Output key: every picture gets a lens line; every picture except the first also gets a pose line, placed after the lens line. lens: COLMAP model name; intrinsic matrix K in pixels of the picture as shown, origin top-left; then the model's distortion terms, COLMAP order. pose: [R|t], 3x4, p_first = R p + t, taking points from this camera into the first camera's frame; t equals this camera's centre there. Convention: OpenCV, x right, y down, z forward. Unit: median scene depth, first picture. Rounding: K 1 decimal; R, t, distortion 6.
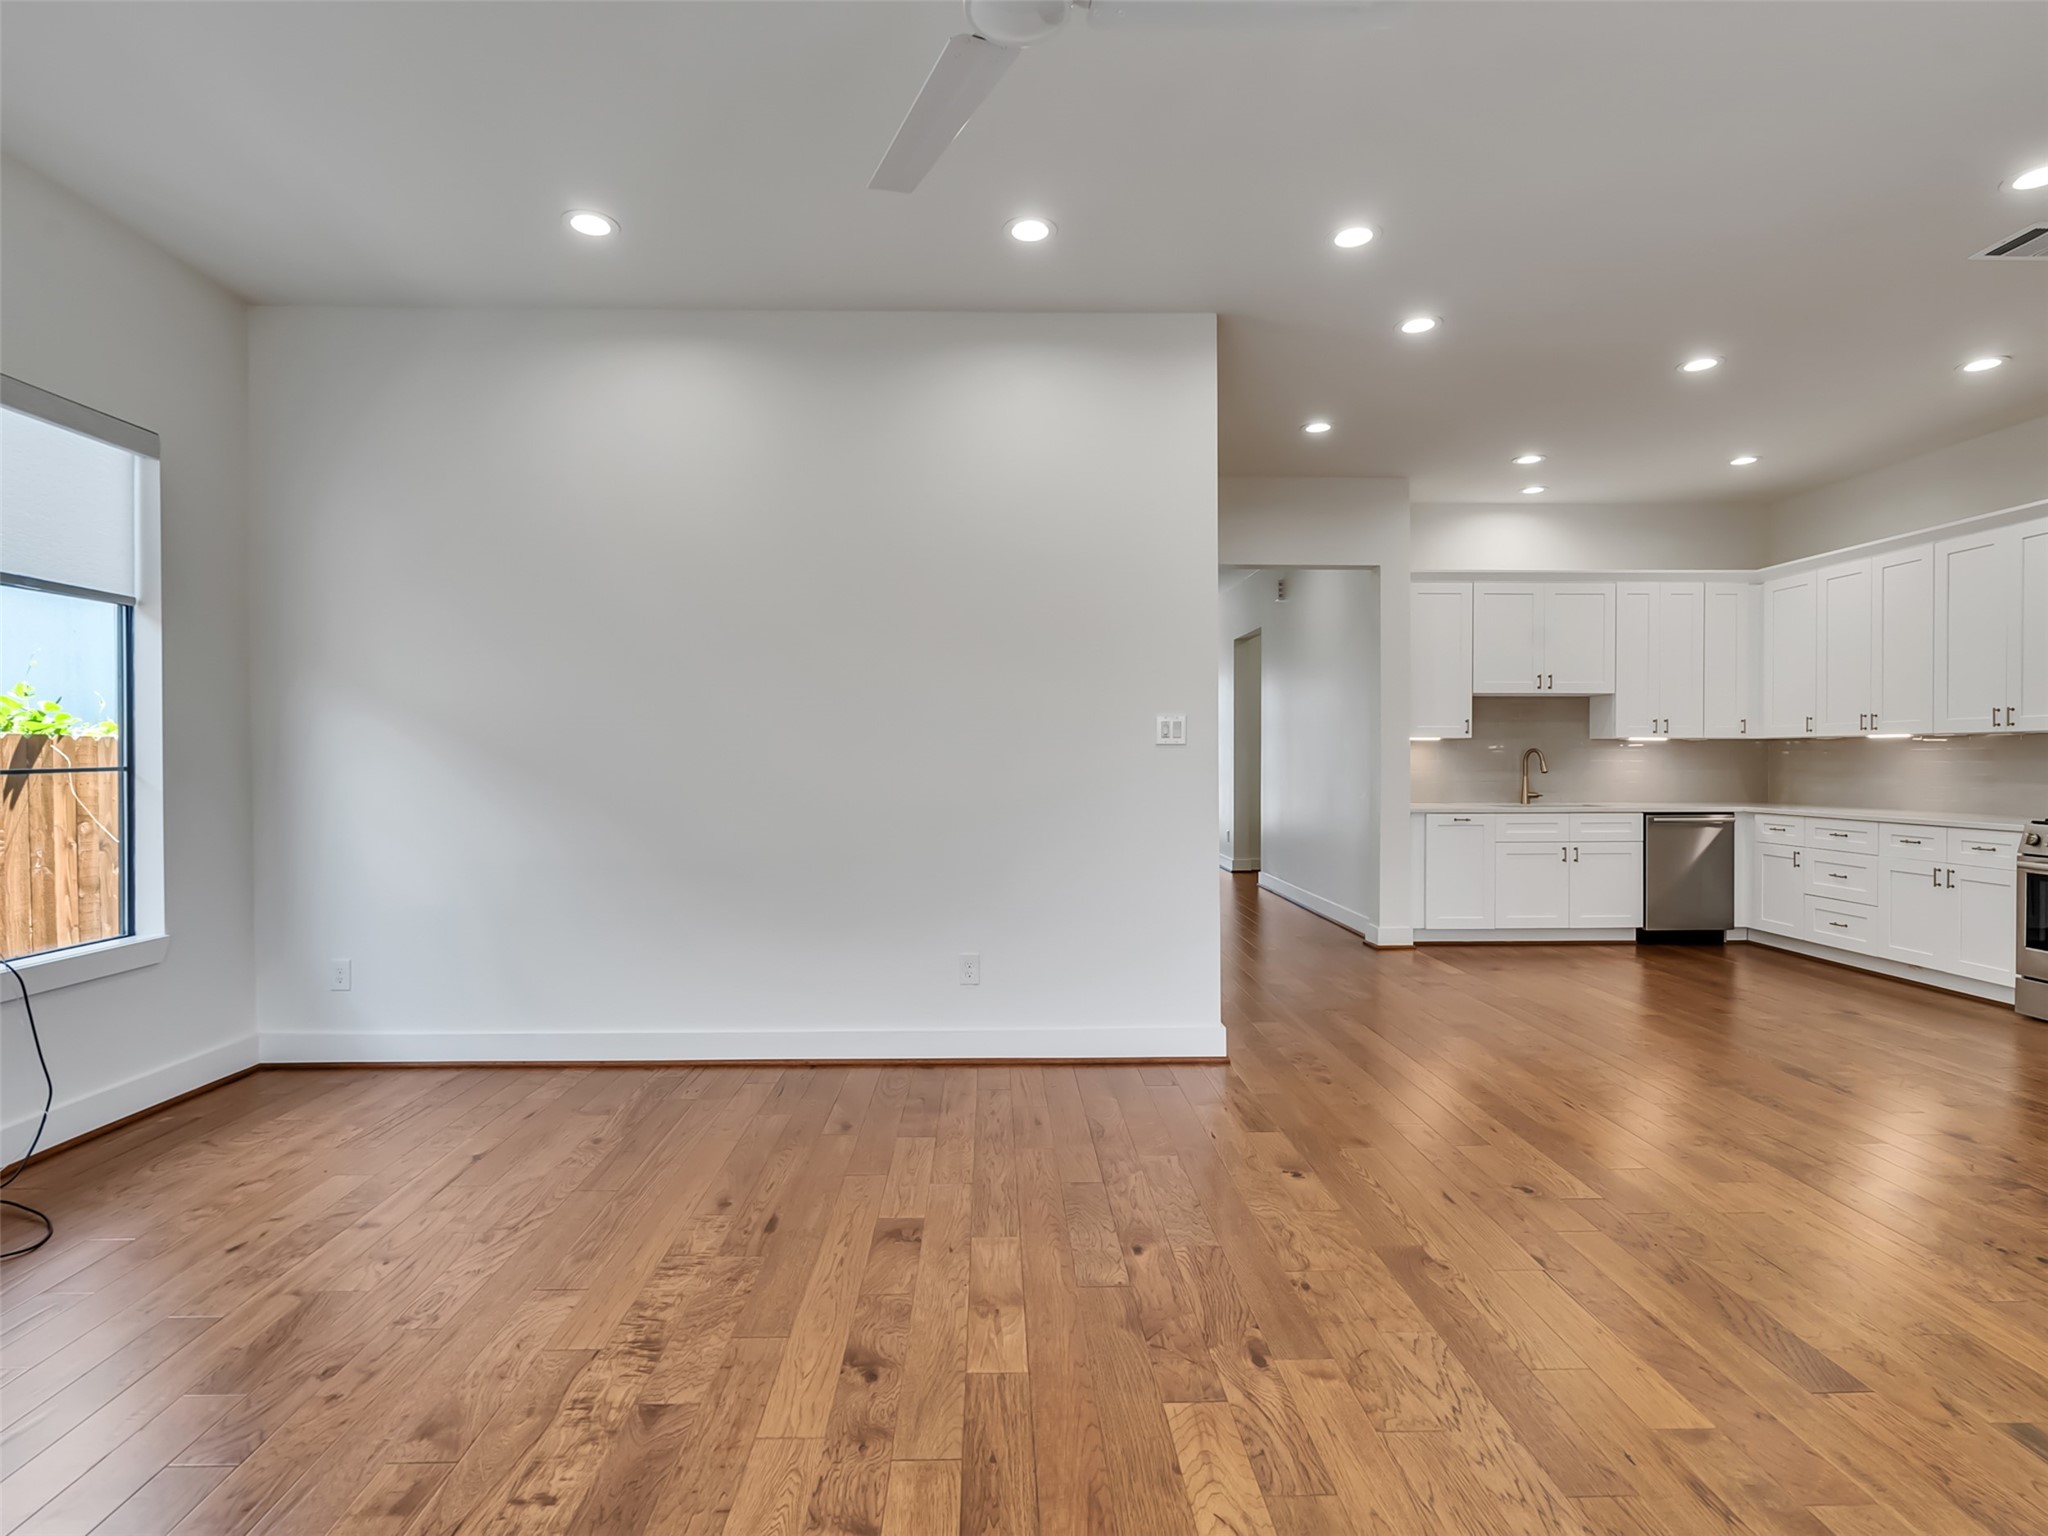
lens RADIAL K [[1049.7, 0, 1009.2], [0, 1049.7, 763.3], [0, 0, 1]] dist [-0.006306, 0.004387]
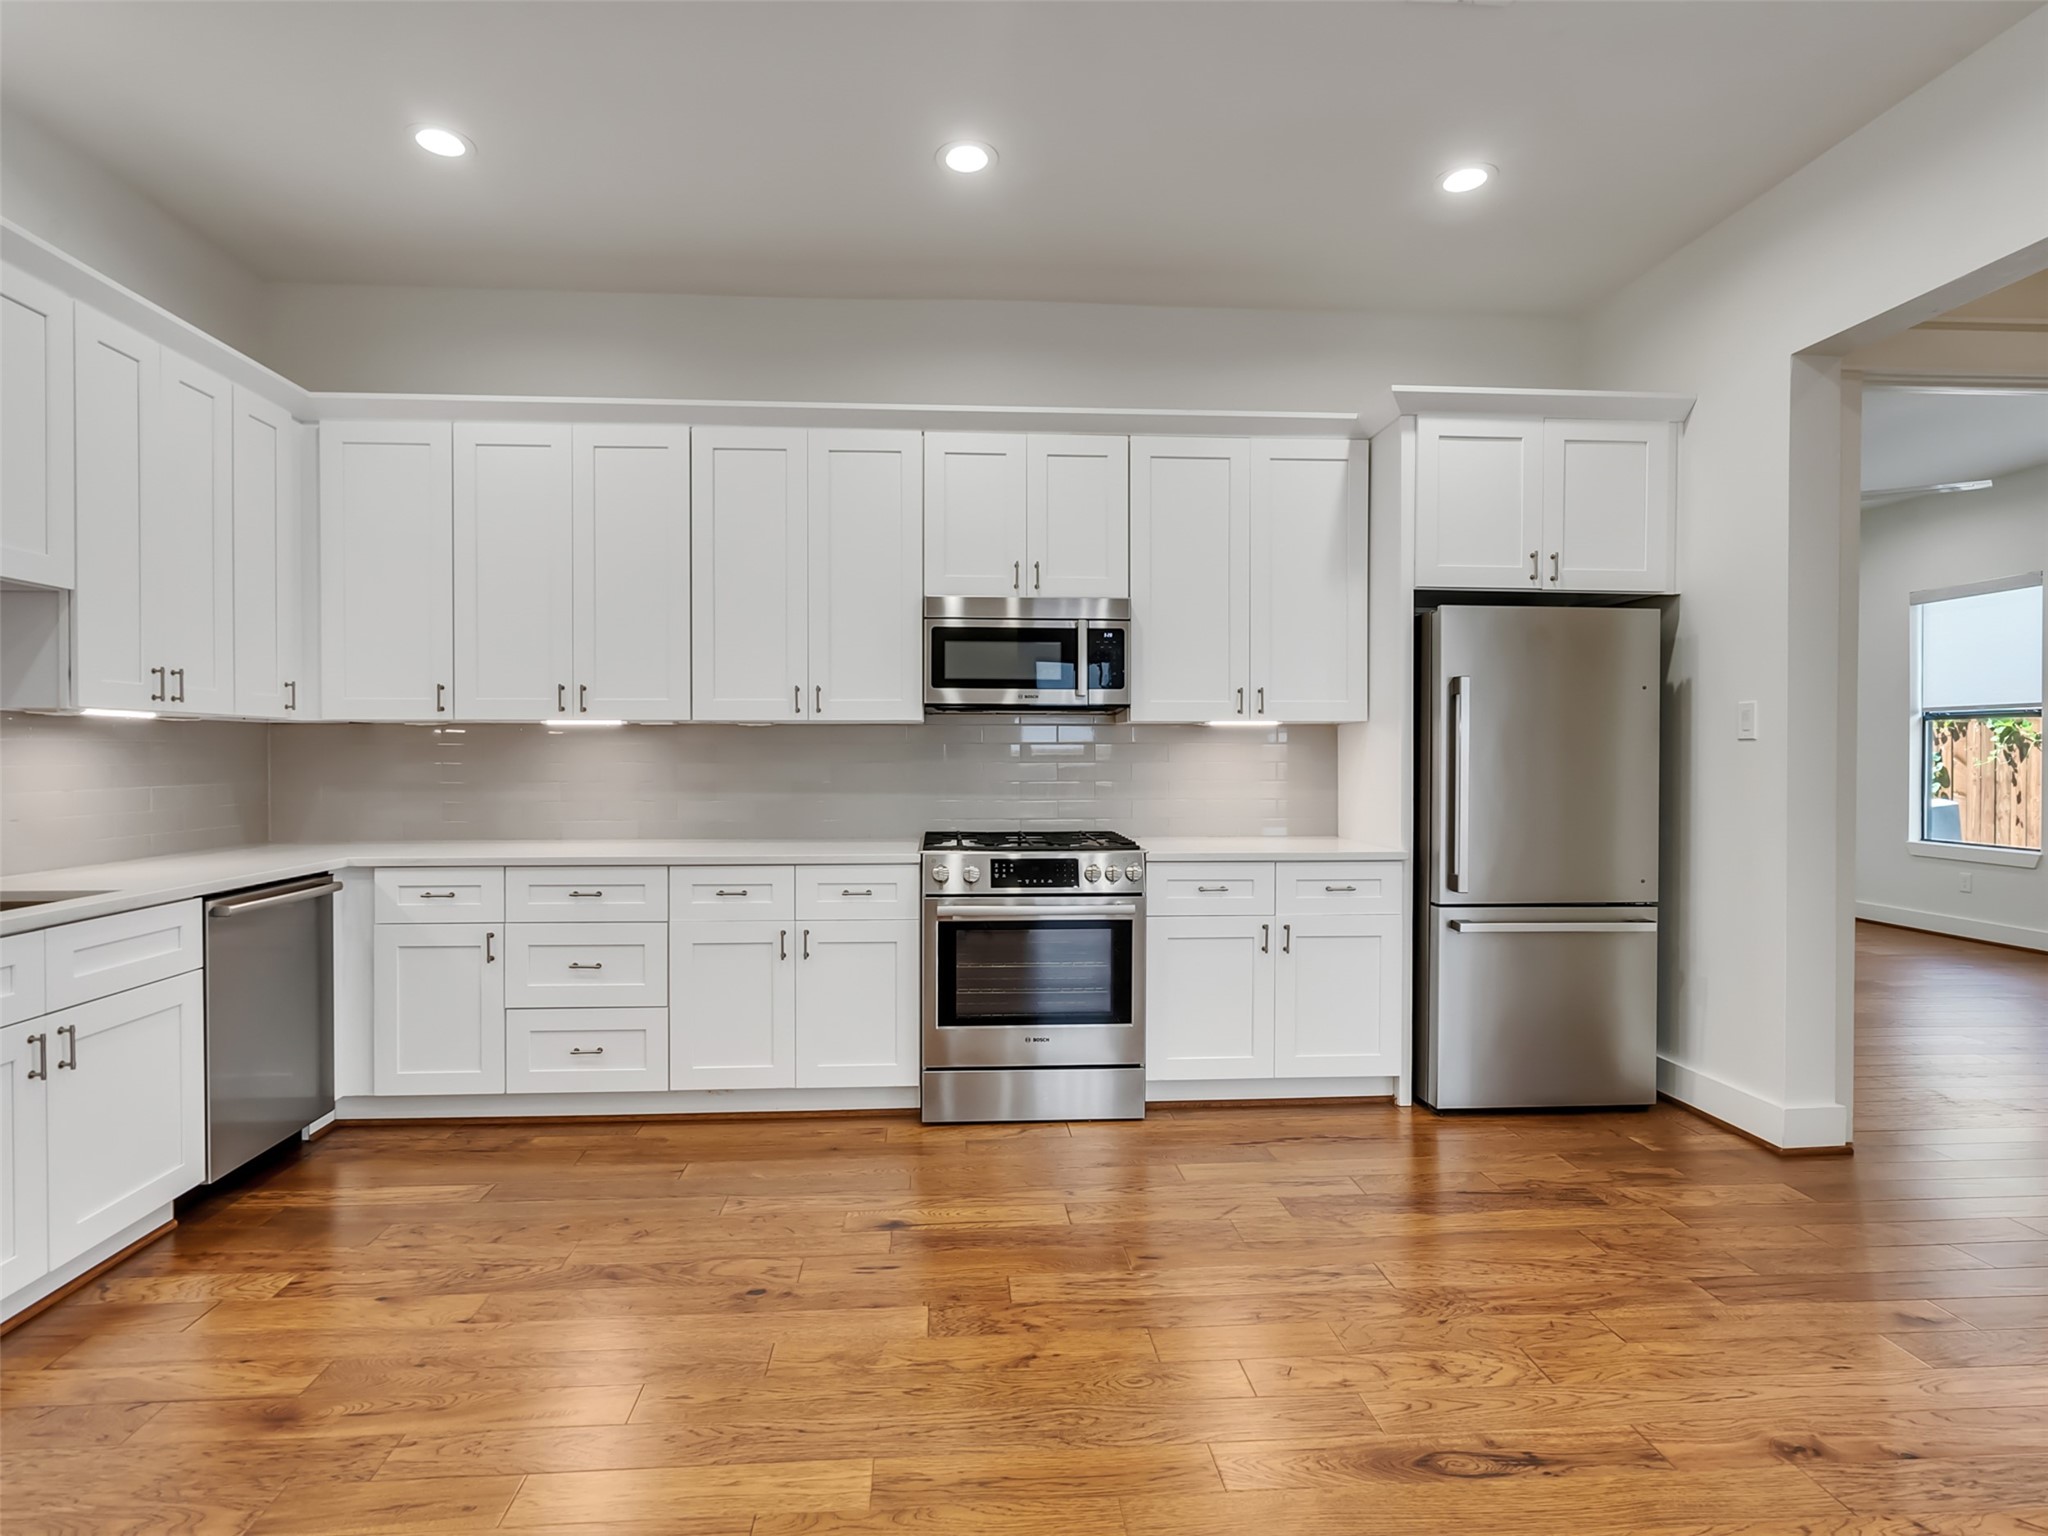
lens RADIAL K [[1049.7, 0, 1005.1], [0, 1049.7, 764.2], [0, 0, 1]] dist [-0.006306, 0.004387]
pose [[-0.048083, -0.009398, 0.998799, 0.210217], [0.006545, 0.999931, 0.009724, -0.005927], [-0.998822, 0.007005, -0.048019, 0.785667]]
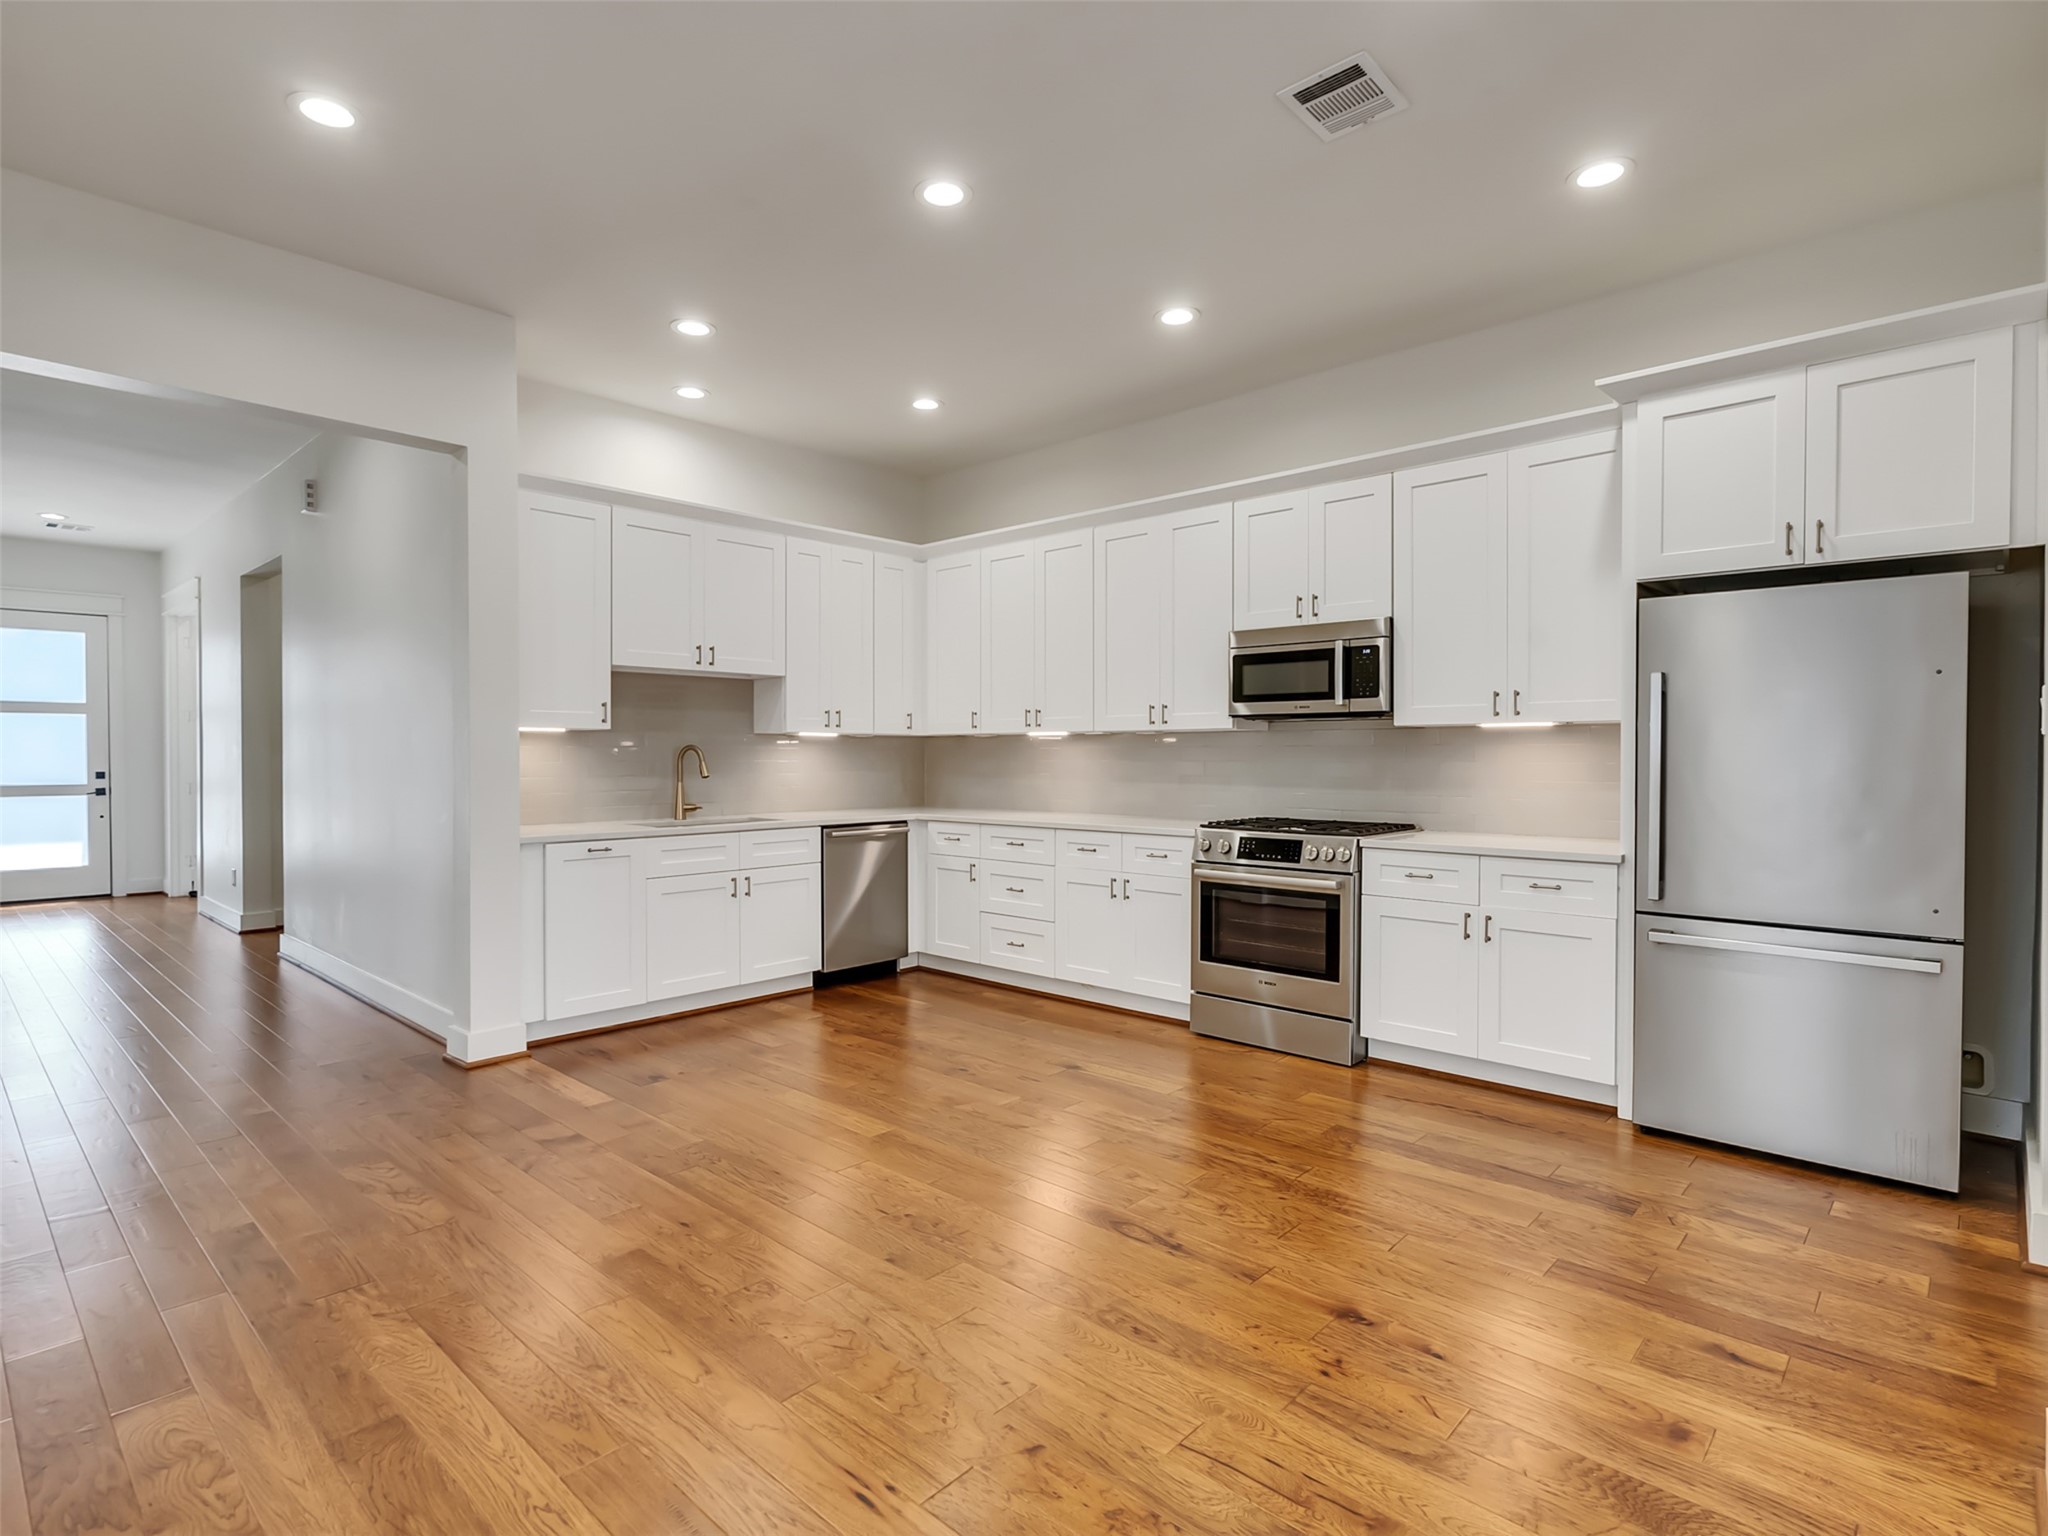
lens RADIAL K [[1049.7, 0, 1008.2], [0, 1049.7, 762.9], [0, 0, 1]] dist [-0.006306, 0.004387]
pose [[0.697935, -0.006352, 0.716133, 0.146014], [0.005342, 0.999979, 0.003663, -0.003663], [-0.716142, 0.001269, 0.697954, 0.374259]]
